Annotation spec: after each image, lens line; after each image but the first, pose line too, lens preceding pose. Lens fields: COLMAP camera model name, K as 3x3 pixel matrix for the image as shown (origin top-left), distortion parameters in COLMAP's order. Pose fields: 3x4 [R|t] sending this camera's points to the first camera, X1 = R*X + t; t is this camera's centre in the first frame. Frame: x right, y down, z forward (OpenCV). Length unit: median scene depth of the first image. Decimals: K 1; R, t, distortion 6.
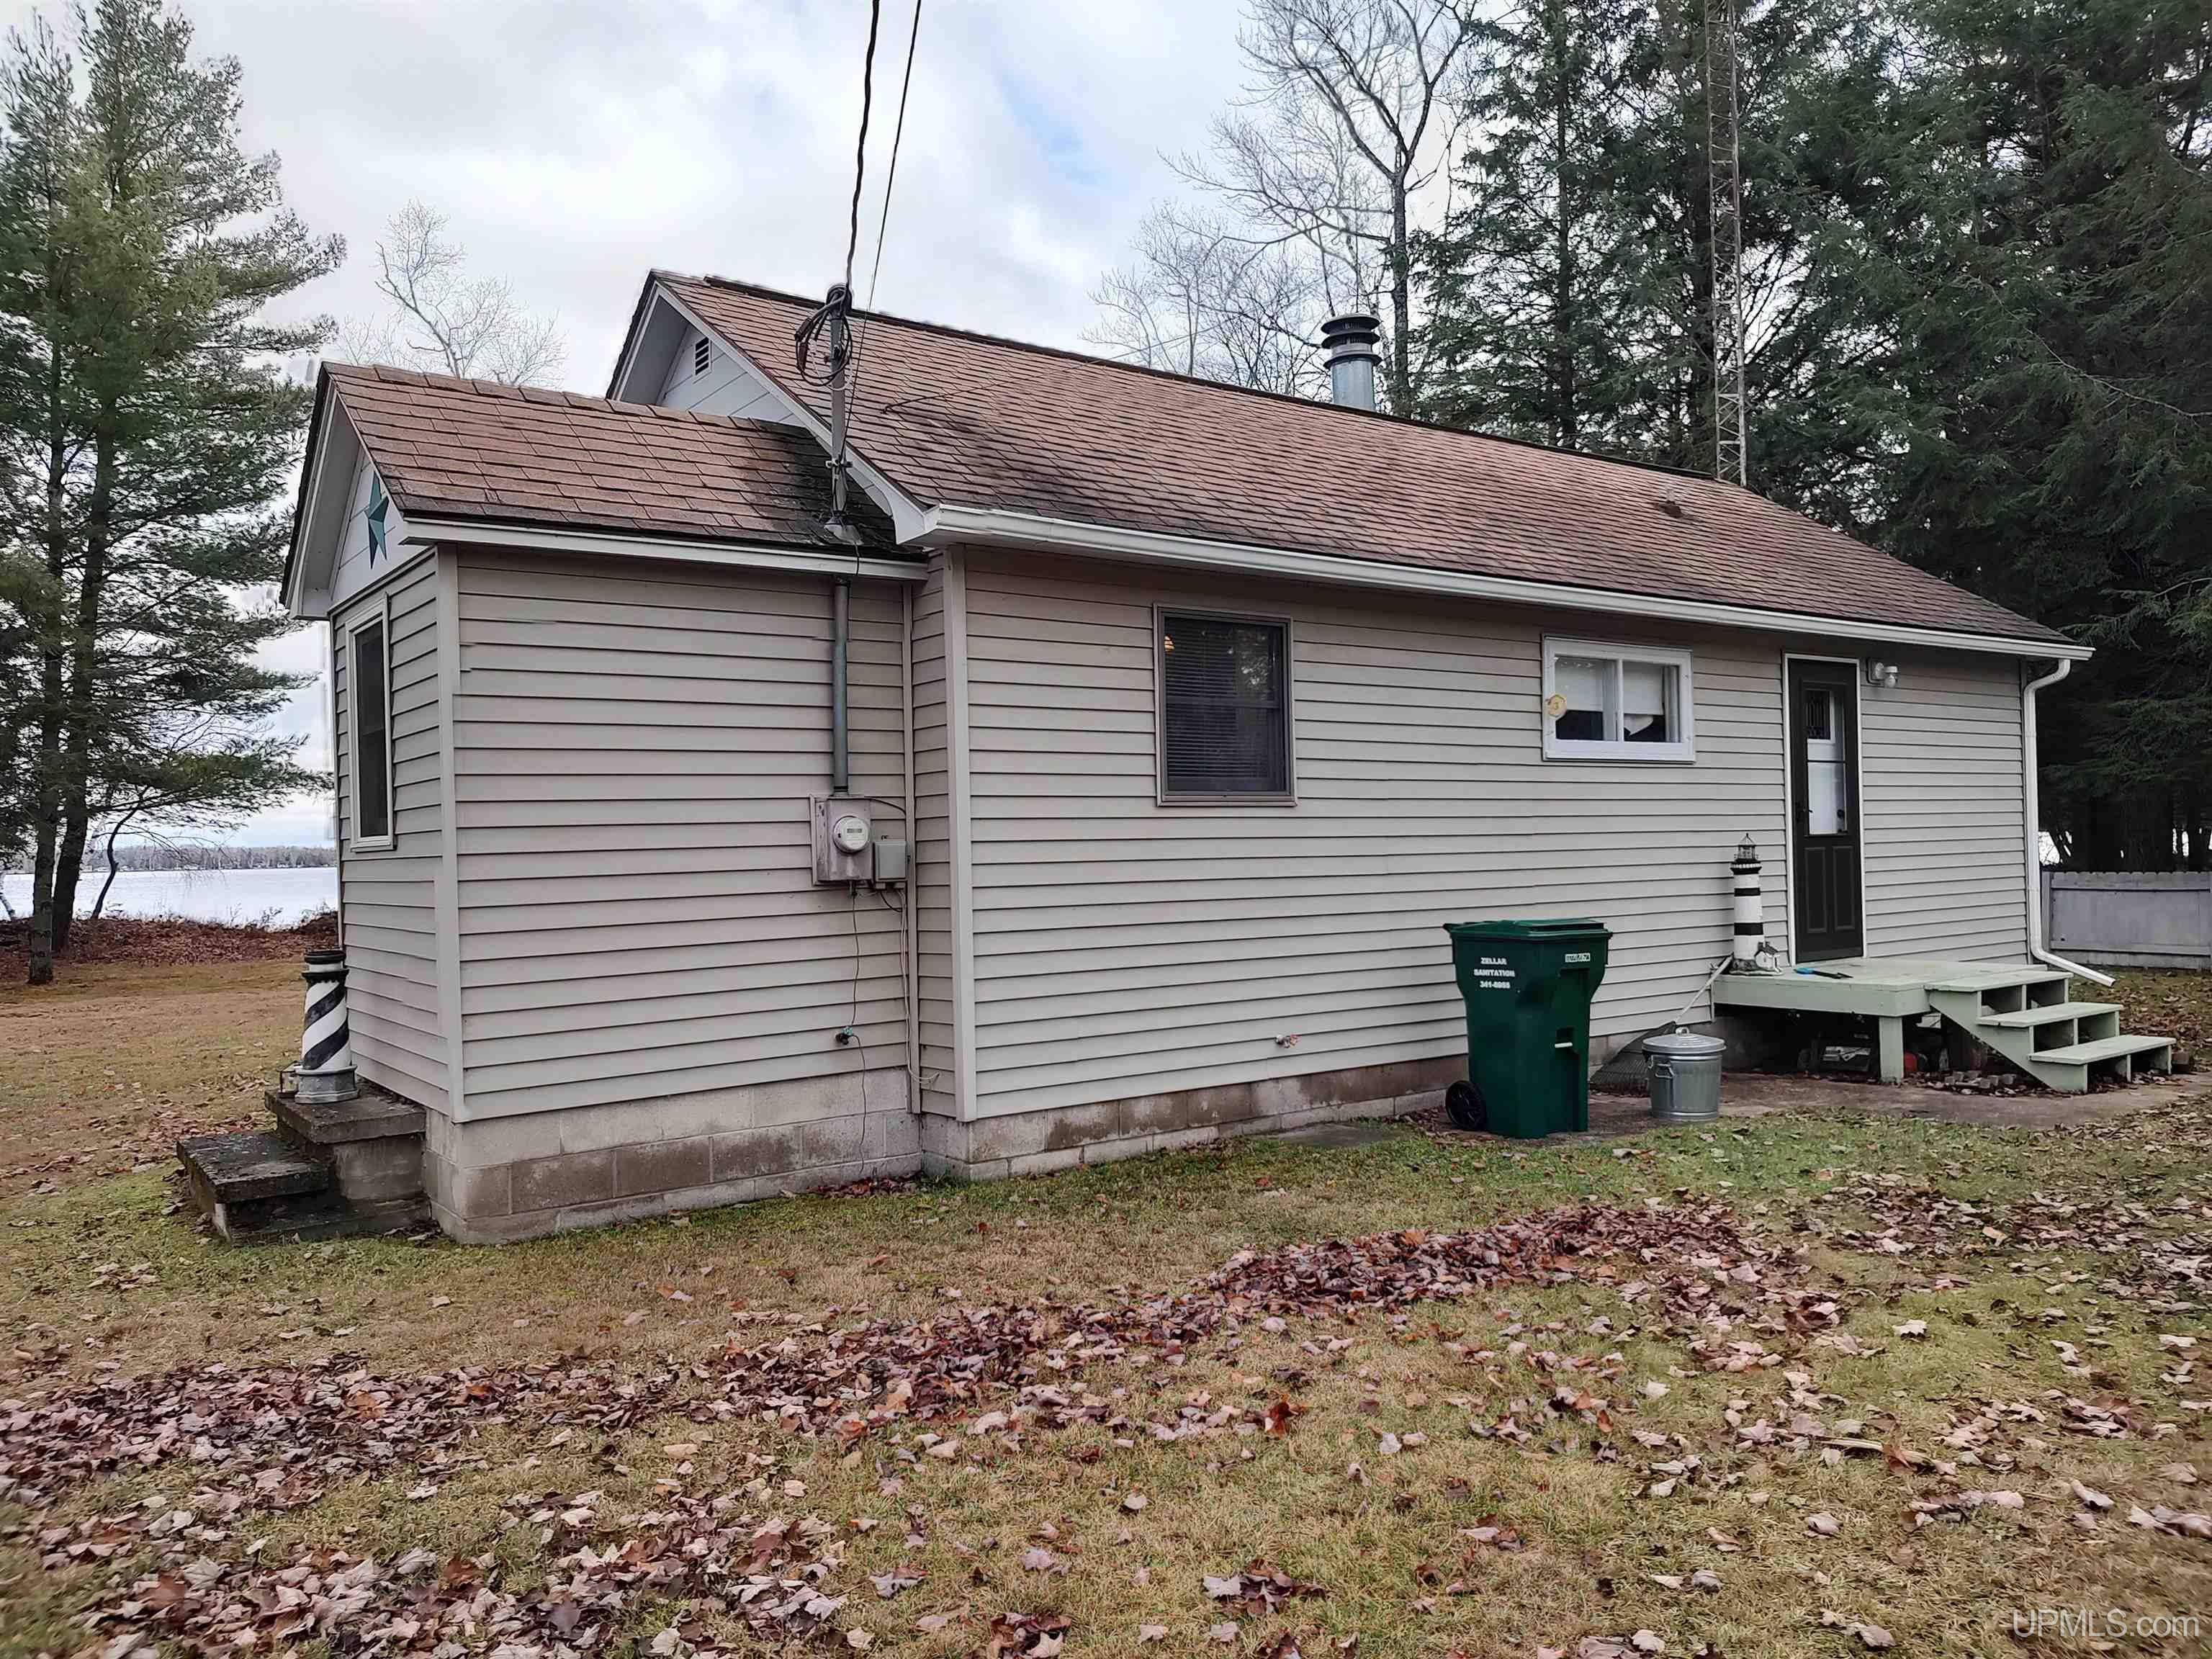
lens RADIAL K [[1574.2, 0, 1106.0], [0, 1574.2, 829.5], [0, 0, 1]] dist [0.056155, -0.040158]
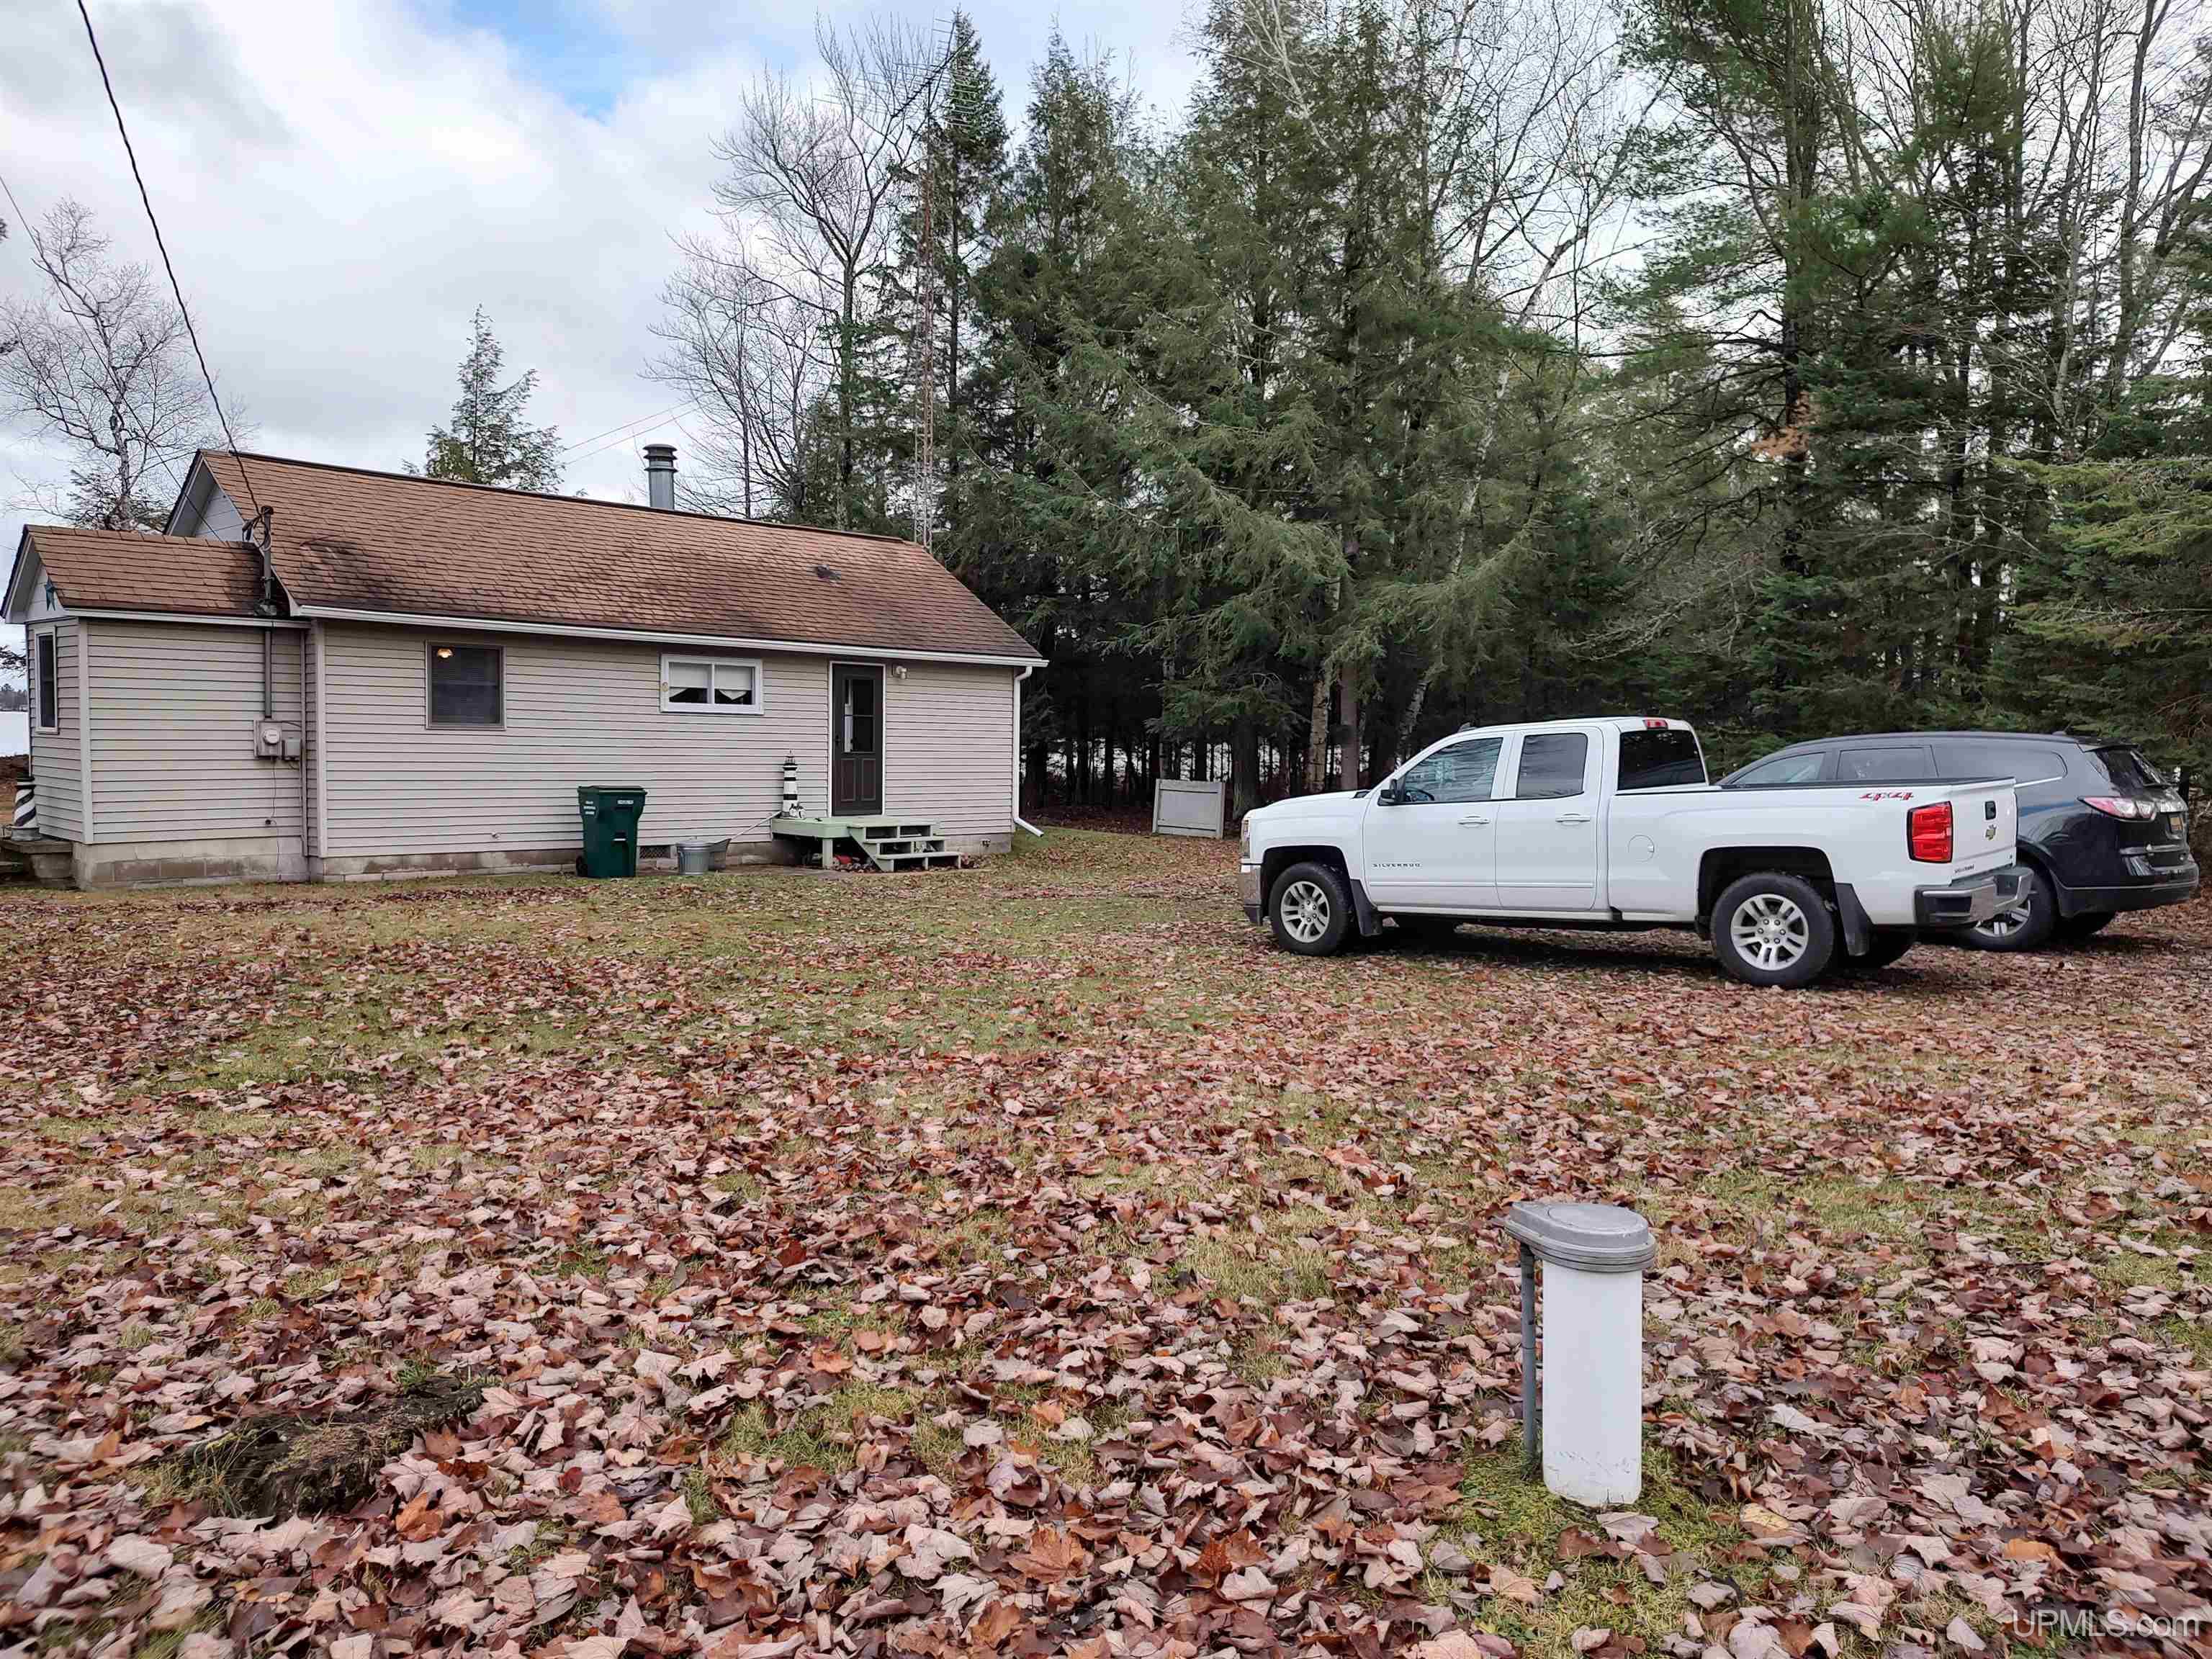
lens RADIAL K [[1574.2, 0, 1106.0], [0, 1574.2, 829.5], [0, 0, 1]] dist [0.056155, -0.040158]
pose [[0.985386, 0.033301, 0.167048, 0.591945], [-0.045121, 0.996700, 0.067472, -0.065708], [-0.164250, -0.074023, 0.983637, -1.369995]]
